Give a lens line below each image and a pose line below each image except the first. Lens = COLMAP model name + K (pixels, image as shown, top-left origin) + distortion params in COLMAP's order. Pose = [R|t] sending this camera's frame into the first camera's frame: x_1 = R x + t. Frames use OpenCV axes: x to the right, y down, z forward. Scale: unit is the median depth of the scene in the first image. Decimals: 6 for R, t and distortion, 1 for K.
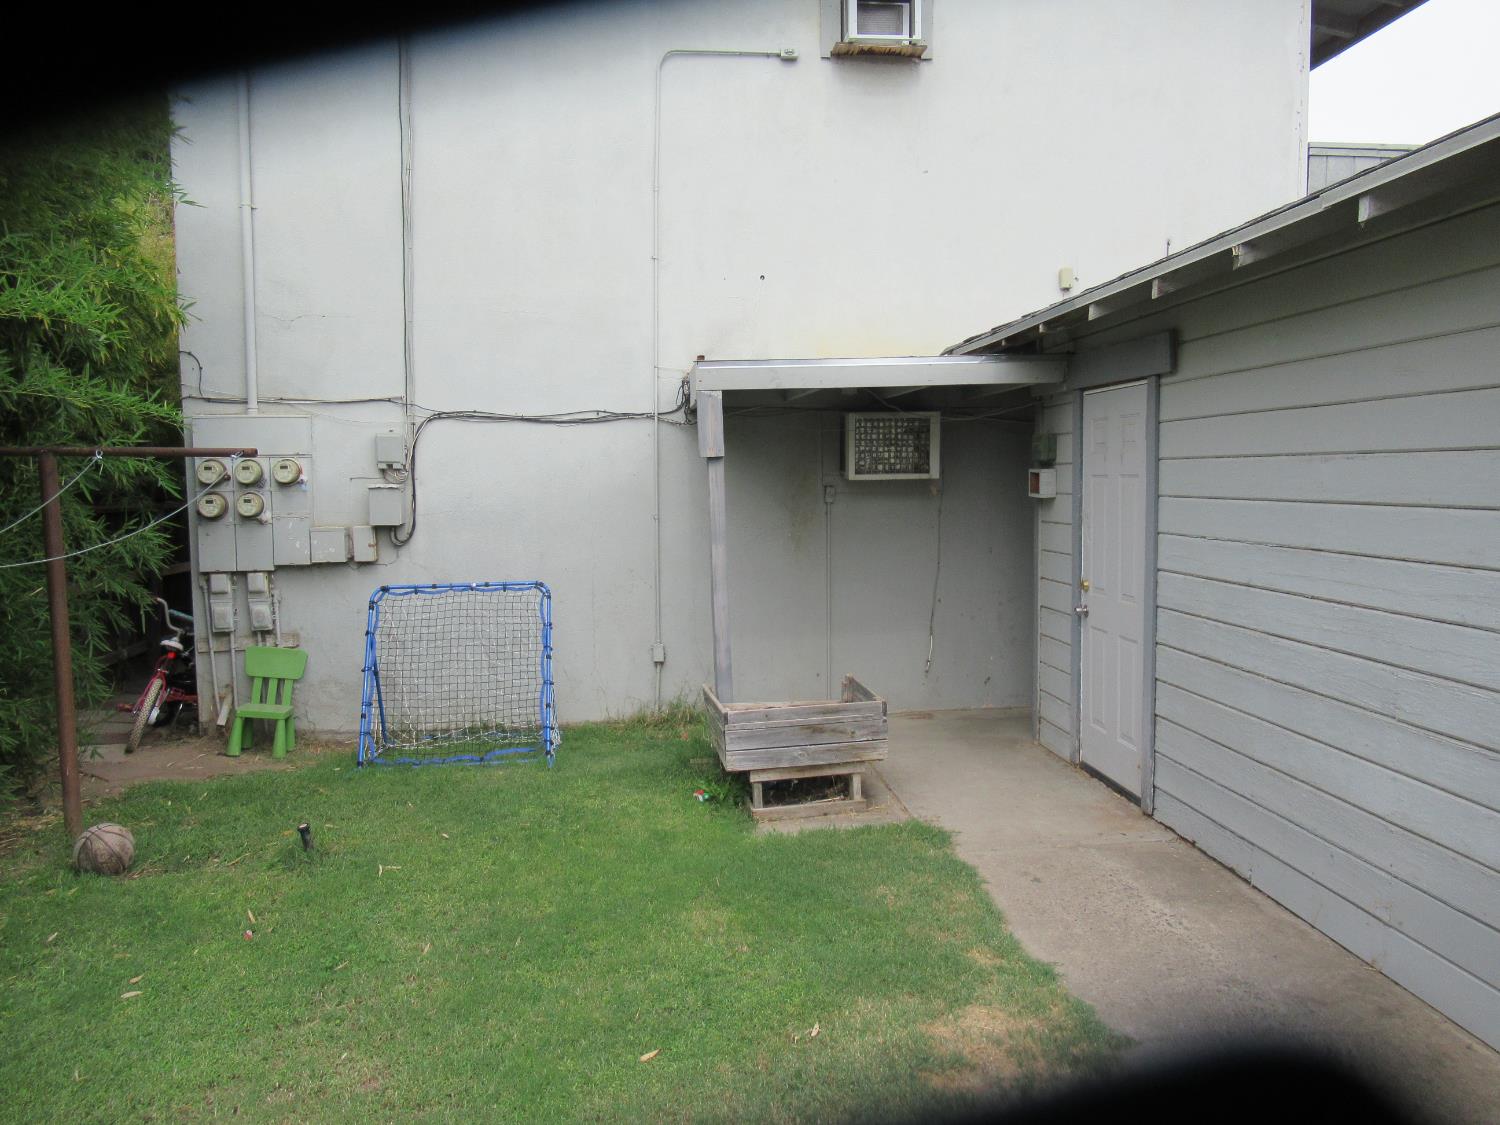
lens RADIAL K [[1112.2, 0, 748.8], [0, 1112.2, 564.3], [0, 0, 1]] dist [-0.010800, -0.000351]
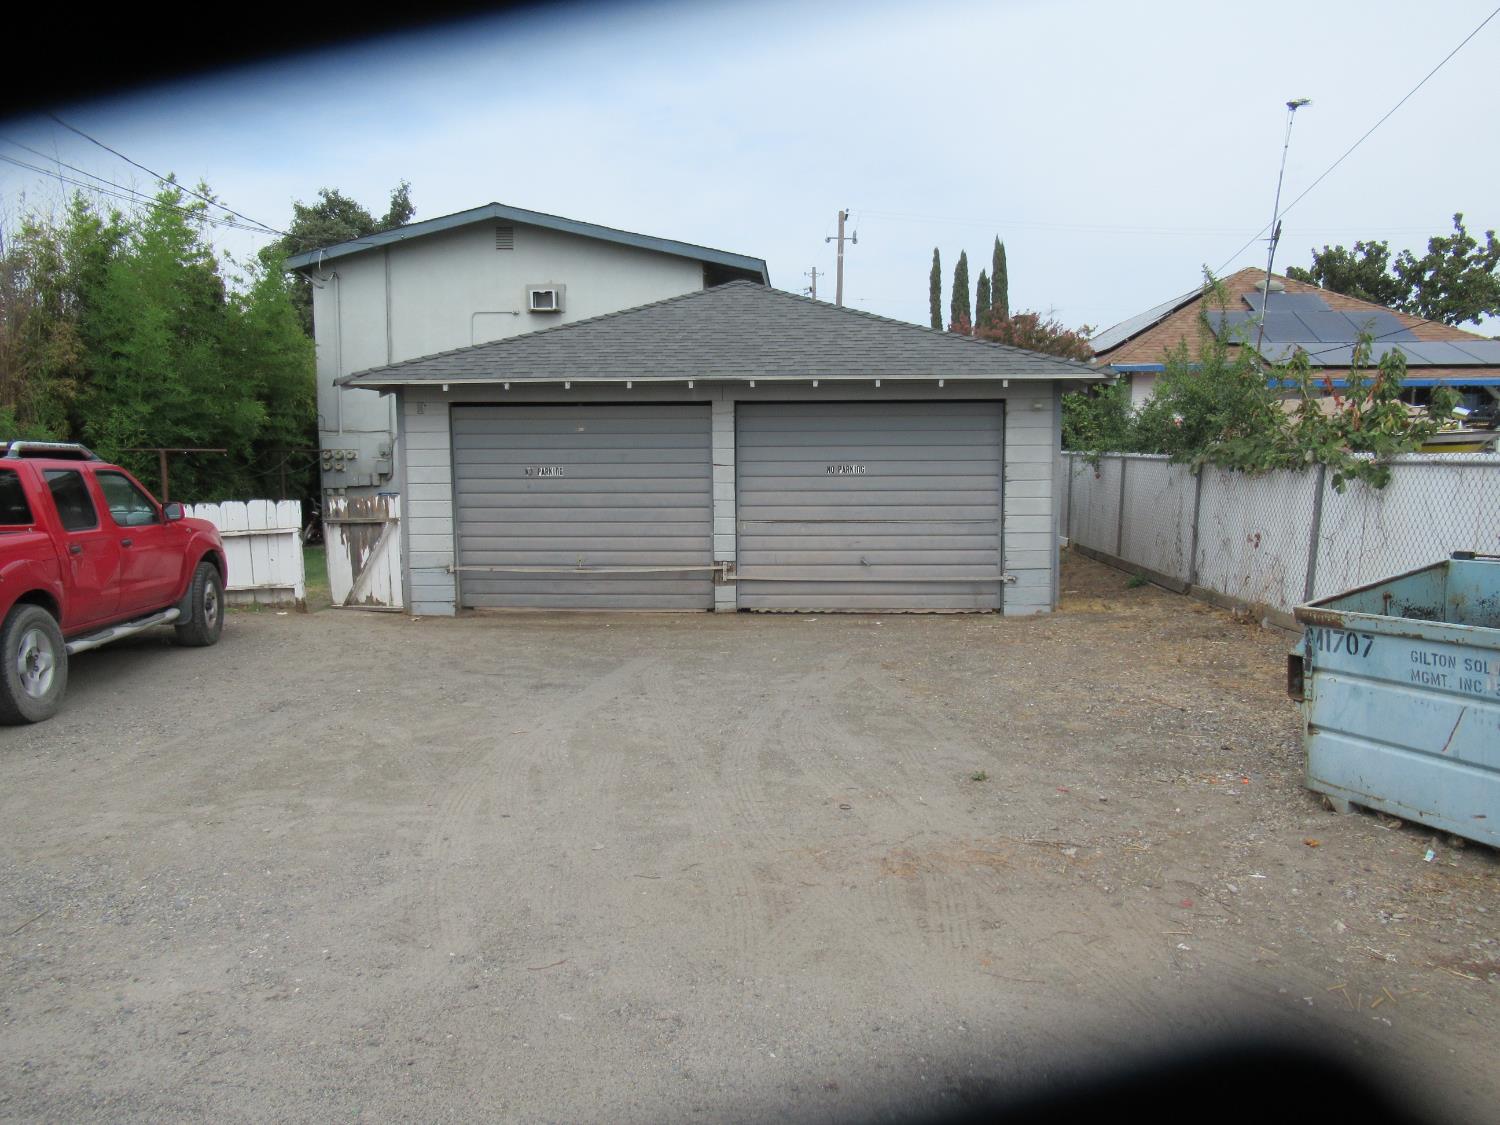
lens RADIAL K [[1112.2, 0, 748.8], [0, 1112.2, 564.3], [0, 0, 1]] dist [-0.010800, -0.000351]
pose [[0.989193, 0.020152, -0.145227, 1.083440], [-0.017600, 0.999668, 0.018837, 0.135763], [0.145558, -0.016078, 0.989219, -1.810667]]
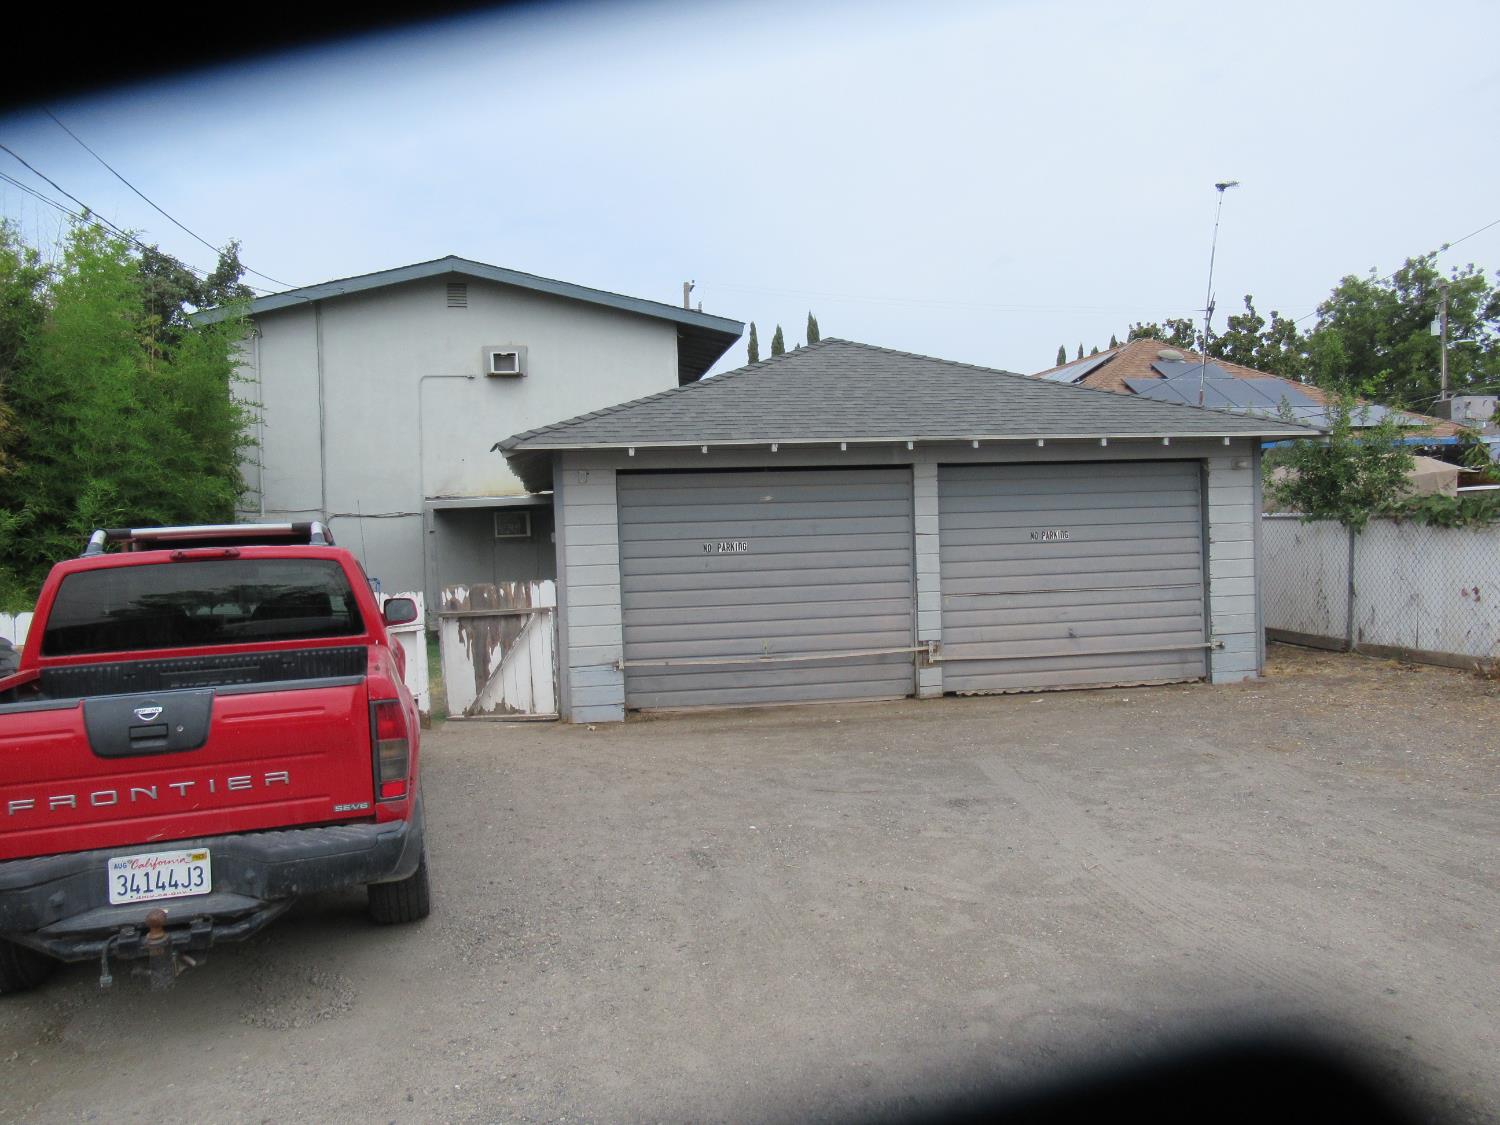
lens RADIAL K [[1112.2, 0, 748.8], [0, 1112.2, 564.3], [0, 0, 1]] dist [-0.010800, -0.000351]
pose [[0.997181, -0.022323, 0.071642, 0.497123], [0.025619, 0.998640, -0.045417, 0.122975], [-0.070531, 0.047125, 0.996396, -1.657725]]
